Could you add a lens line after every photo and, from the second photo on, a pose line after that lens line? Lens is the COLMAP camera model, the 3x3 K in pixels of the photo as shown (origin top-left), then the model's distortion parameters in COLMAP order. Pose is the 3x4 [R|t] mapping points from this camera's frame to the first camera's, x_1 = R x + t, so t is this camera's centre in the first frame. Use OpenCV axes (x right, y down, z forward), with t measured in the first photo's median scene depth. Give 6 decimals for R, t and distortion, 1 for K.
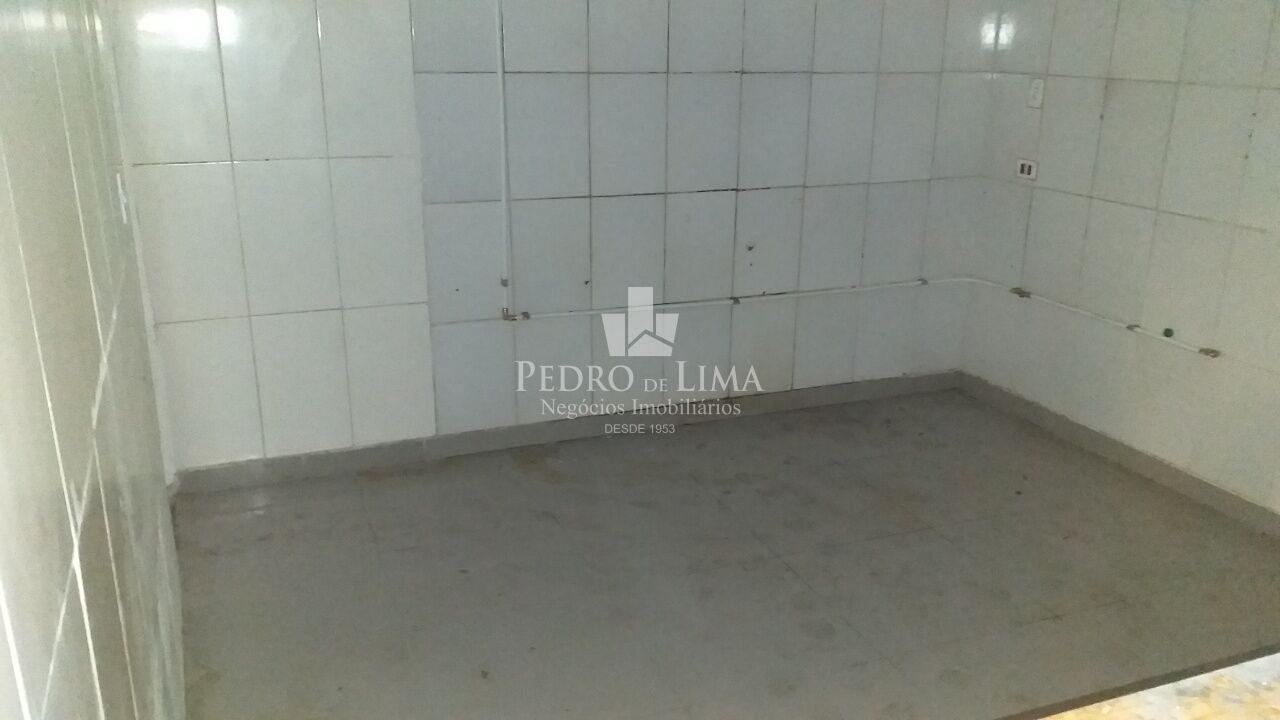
lens RADIAL K [[1014.0, 0, 637.8], [0, 1014.0, 365.5], [0, 0, 1]] dist [0.047886, -0.080977]
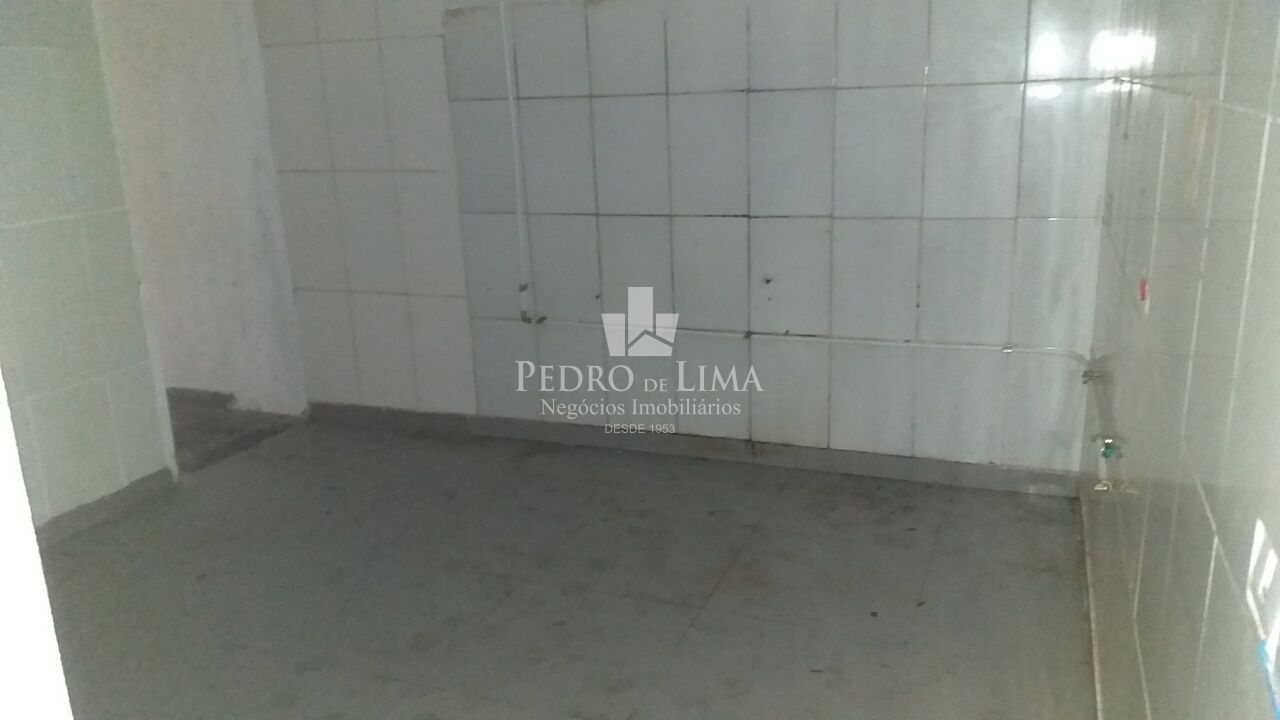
lens RADIAL K [[1014.0, 0, 641.2], [0, 1014.0, 359.4], [0, 0, 1]] dist [0.047886, -0.080977]
pose [[0.726425, 0.142290, -0.672354, 0.689565], [-0.169048, 0.985268, 0.025869, -0.053161], [0.666130, 0.094868, 0.739778, 0.268367]]
